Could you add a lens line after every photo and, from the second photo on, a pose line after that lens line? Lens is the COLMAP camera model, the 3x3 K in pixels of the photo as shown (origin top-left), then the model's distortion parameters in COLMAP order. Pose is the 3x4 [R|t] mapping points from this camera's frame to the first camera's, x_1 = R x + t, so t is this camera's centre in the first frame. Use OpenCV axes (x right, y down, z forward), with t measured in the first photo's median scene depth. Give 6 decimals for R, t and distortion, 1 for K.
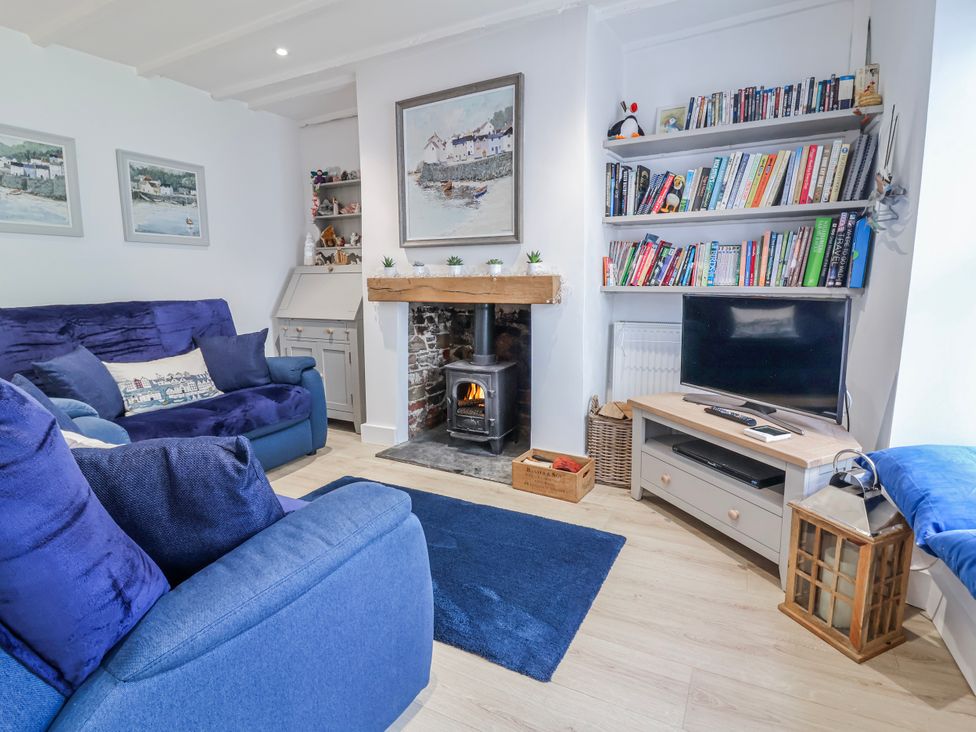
lens RADIAL K [[504.8, 0, 494.9], [0, 504.8, 361.0], [0, 0, 1]] dist [0.001497, -0.015051]
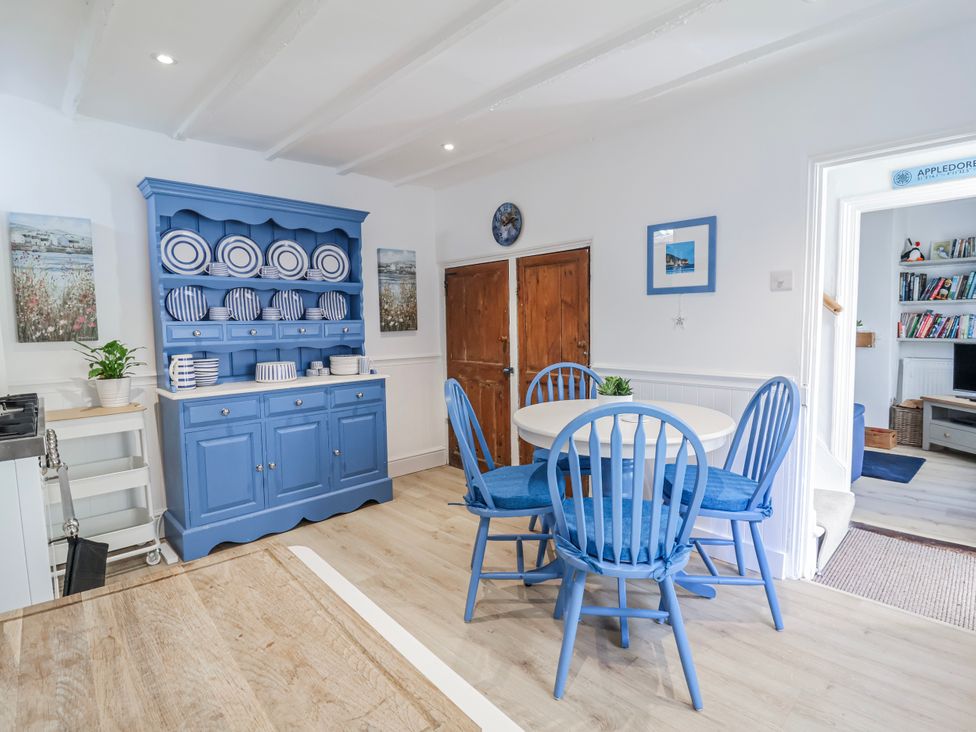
lens RADIAL K [[502.7, 0, 498.6], [0, 502.7, 357.8], [0, 0, 1]] dist [-0.005740, -0.010014]
pose [[0.942499, 0.016133, -0.333818, -0.539375], [-0.046245, 0.995521, -0.082455, 0.137360], [0.330993, 0.093151, 0.939024, -1.154727]]
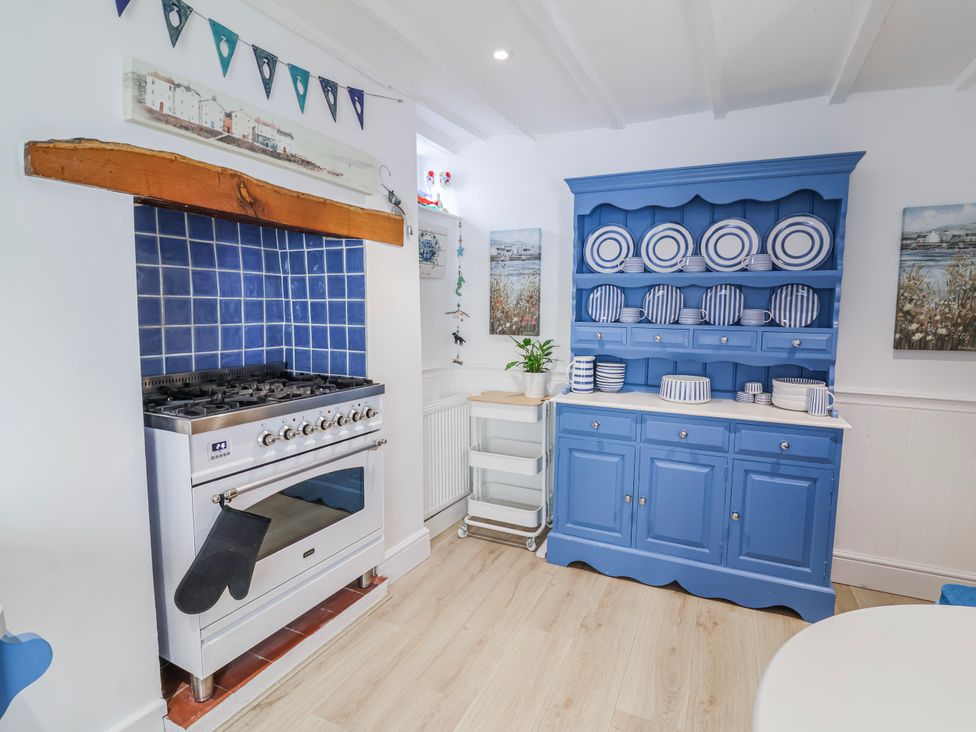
lens RADIAL K [[504.8, 0, 497.2], [0, 504.8, 359.2], [0, 0, 1]] dist [0.001497, -0.015051]
pose [[0.017148, 0.104738, -0.994352, -0.496289], [-0.178990, 0.978755, 0.100008, 0.018345], [0.983701, 0.176264, 0.035530, -0.640585]]
